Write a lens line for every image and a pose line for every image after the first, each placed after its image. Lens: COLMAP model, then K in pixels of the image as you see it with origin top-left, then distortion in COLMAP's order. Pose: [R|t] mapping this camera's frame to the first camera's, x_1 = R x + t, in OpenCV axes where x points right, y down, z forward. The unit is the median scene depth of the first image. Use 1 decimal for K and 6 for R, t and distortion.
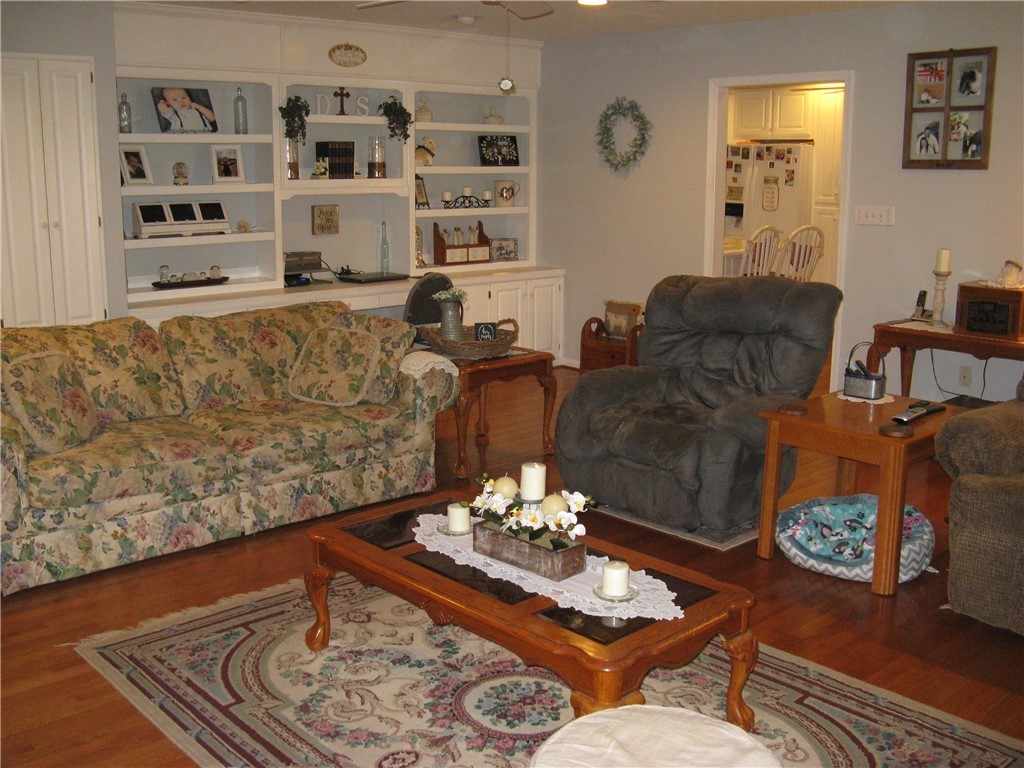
lens RADIAL K [[1053.2, 0, 489.9], [0, 1053.2, 383.3], [0, 0, 1]] dist [-0.193020, 0.230913]
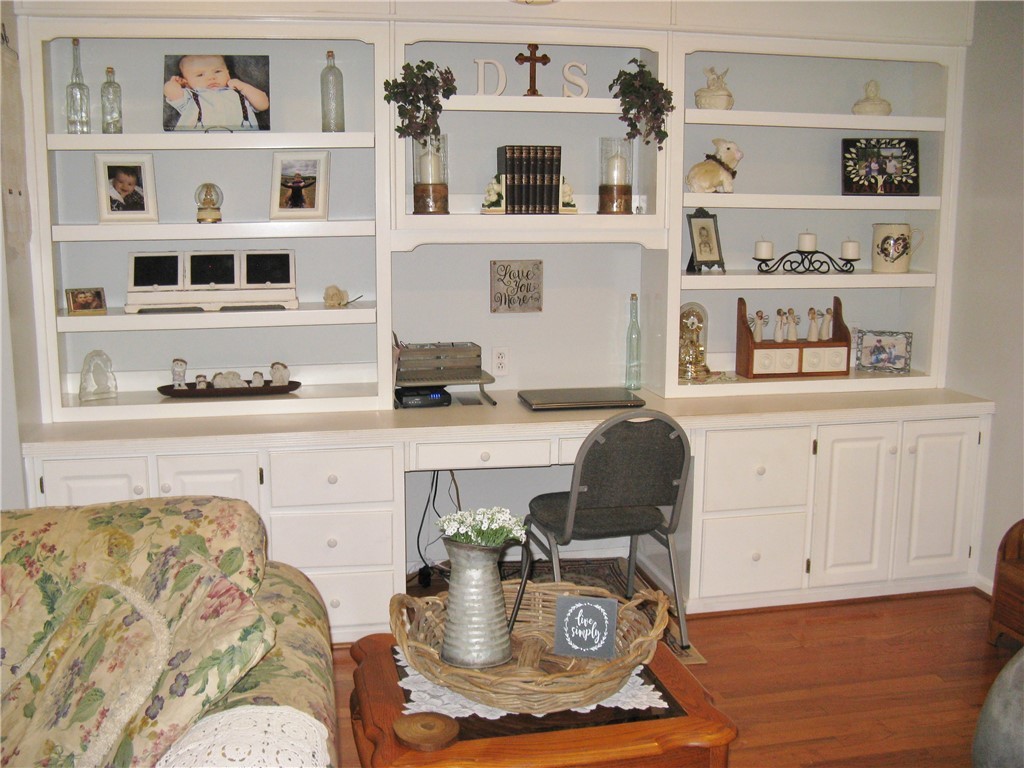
lens RADIAL K [[1053.2, 0, 489.9], [0, 1053.2, 383.3], [0, 0, 1]] dist [-0.193020, 0.230913]
pose [[0.863519, 0.085042, -0.497095, 0.116886], [-0.100070, 0.994974, -0.003616, -0.103222], [0.494289, 0.052867, 0.867689, 0.514391]]
